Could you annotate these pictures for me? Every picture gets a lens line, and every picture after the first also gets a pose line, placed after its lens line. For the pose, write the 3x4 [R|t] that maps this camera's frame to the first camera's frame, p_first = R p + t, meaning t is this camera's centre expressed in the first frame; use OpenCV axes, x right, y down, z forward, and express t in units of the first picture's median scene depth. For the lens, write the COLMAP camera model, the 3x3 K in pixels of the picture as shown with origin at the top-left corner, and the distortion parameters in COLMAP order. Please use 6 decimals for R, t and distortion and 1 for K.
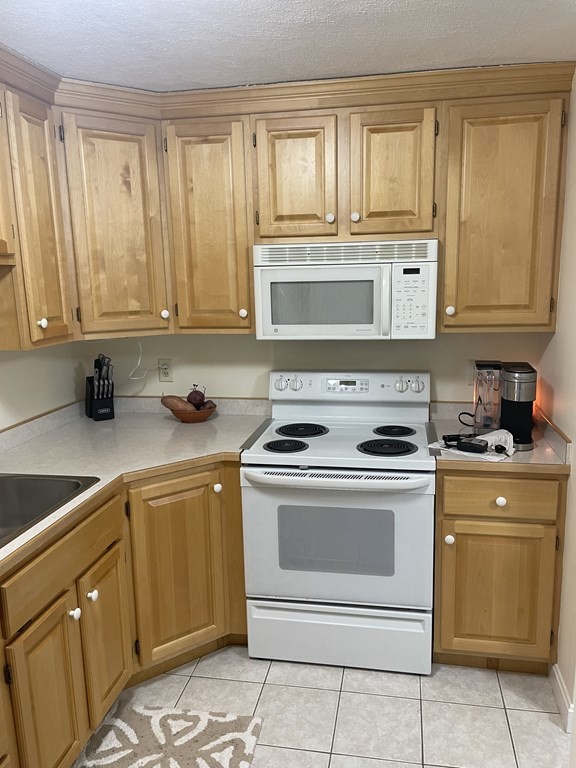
lens RADIAL K [[583.2, 0, 296.8], [0, 583.2, 383.5], [0, 0, 1]] dist [0.089652, -0.121325]
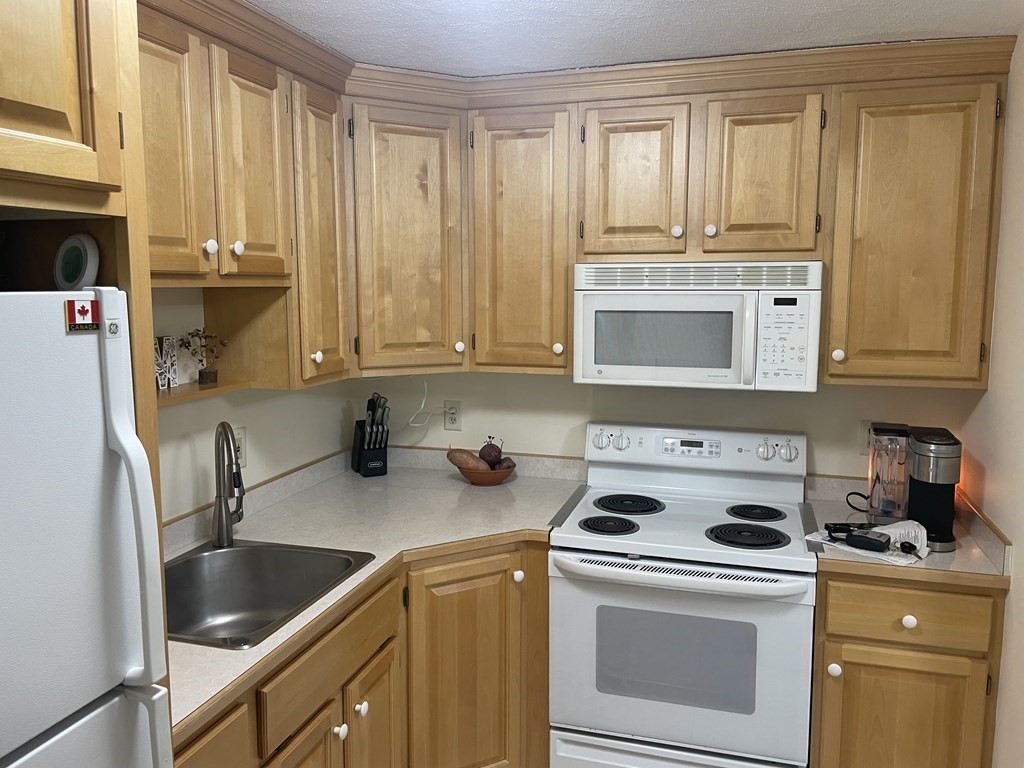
lens RADIAL K [[777.6, 0, 515.0], [0, 777.6, 369.7], [0, 0, 1]] dist [0.089652, -0.121325]
pose [[0.993183, 0.034286, -0.111408, -0.034833], [-0.042048, 0.996793, -0.068086, -0.020694], [0.108717, 0.072306, 0.991440, -0.034296]]
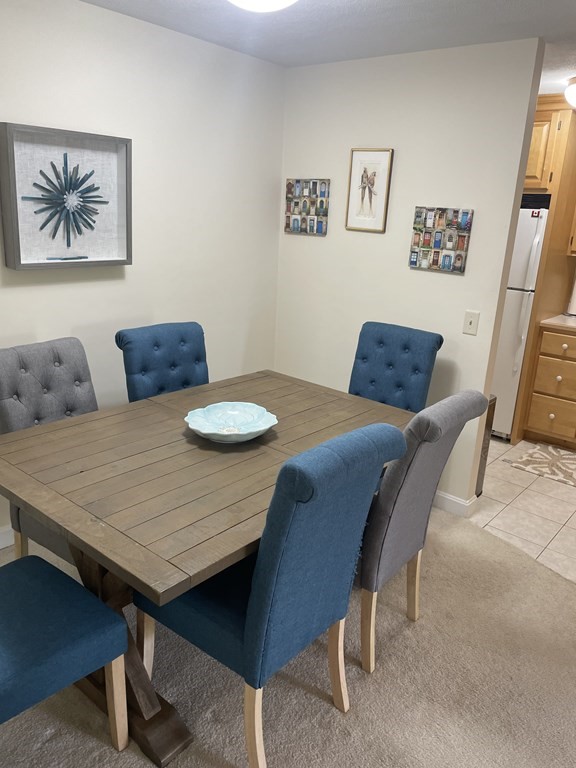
lens RADIAL K [[583.2, 0, 299.3], [0, 583.2, 378.5], [0, 0, 1]] dist [0.089652, -0.121325]
pose [[-0.491492, 0.231290, -0.839607, 1.516267], [-0.201223, 0.907840, 0.367880, -0.126366], [0.847316, 0.349758, -0.399655, 0.615092]]
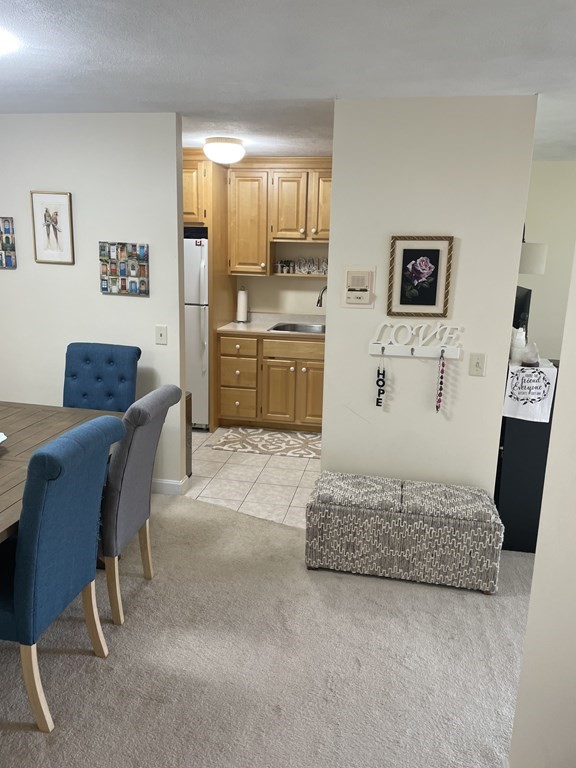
lens RADIAL K [[583.2, 0, 284.8], [0, 583.2, 376.5], [0, 0, 1]] dist [0.089652, -0.121325]
pose [[-0.018281, 0.240870, -0.970385, 1.764064], [-0.204089, 0.949214, 0.239460, -0.176484], [0.978782, 0.202422, 0.031806, 0.673012]]
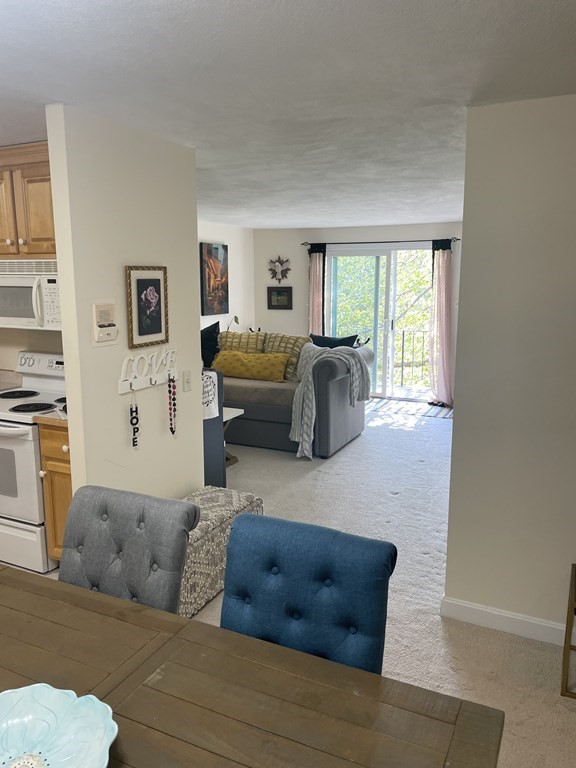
lens RADIAL K [[583.2, 0, 284.5], [0, 583.2, 379.7], [0, 0, 1]] dist [0.089652, -0.121325]
pose [[0.960366, 0.067119, -0.270541, 1.112096], [-0.068879, 0.997621, 0.002996, -0.002147], [0.270099, 0.015757, 0.962704, -0.186832]]
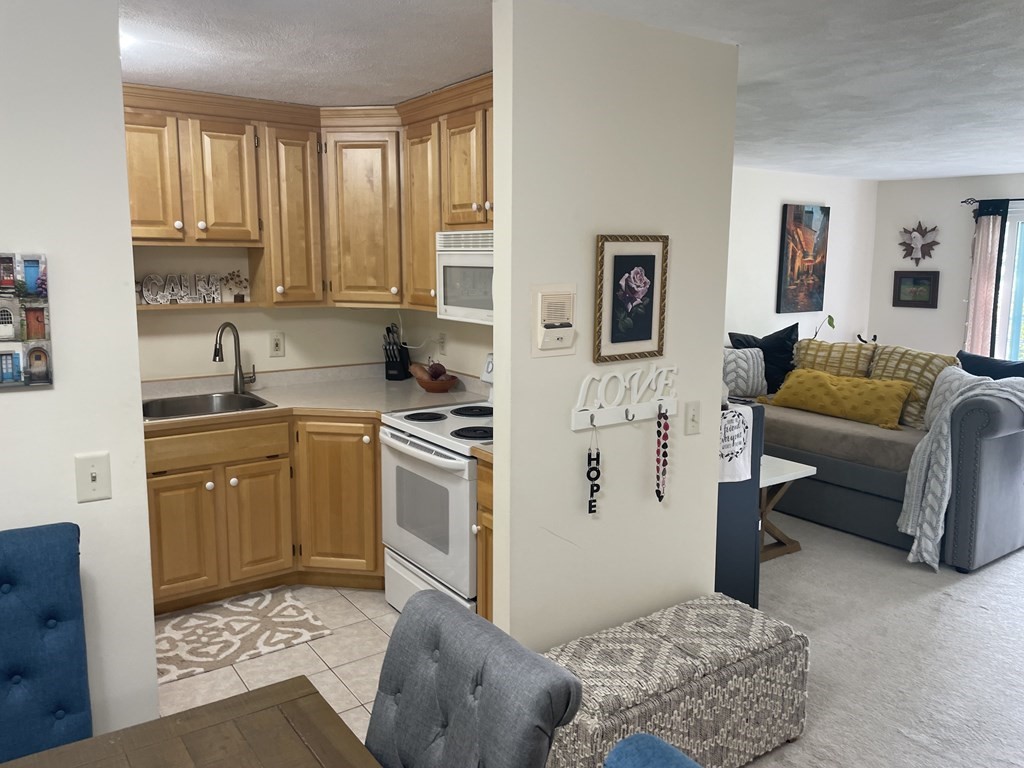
lens RADIAL K [[777.6, 0, 519.6], [0, 777.6, 368.6], [0, 0, 1]] dist [0.089652, -0.121325]
pose [[0.711368, 0.123509, -0.691883, 1.123151], [-0.147568, 0.988742, 0.024777, -0.043579], [0.687153, 0.084474, 0.721585, 0.077272]]
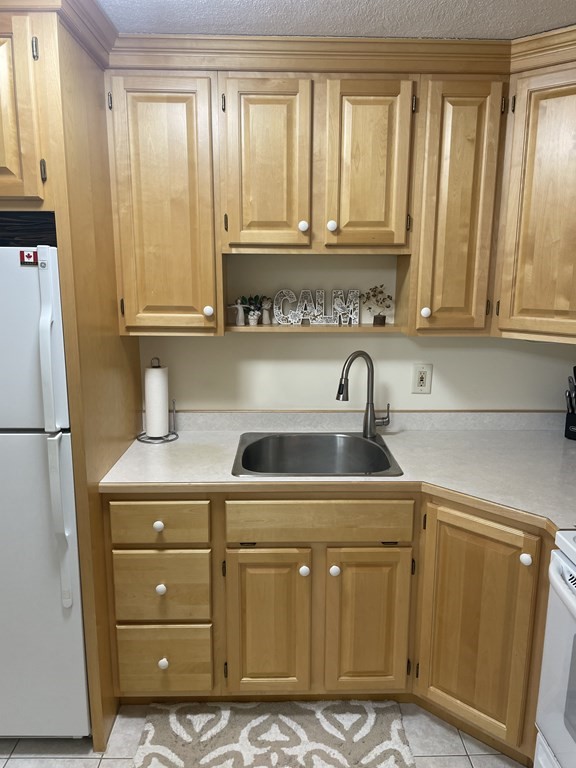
lens RADIAL K [[583.2, 0, 294.2], [0, 583.2, 385.6], [0, 0, 1]] dist [0.089652, -0.121325]
pose [[0.199031, 0.216272, -0.955831, 0.458996], [-0.187907, 0.965669, 0.179370, -0.107081], [0.961810, 0.143907, 0.232837, 0.513567]]
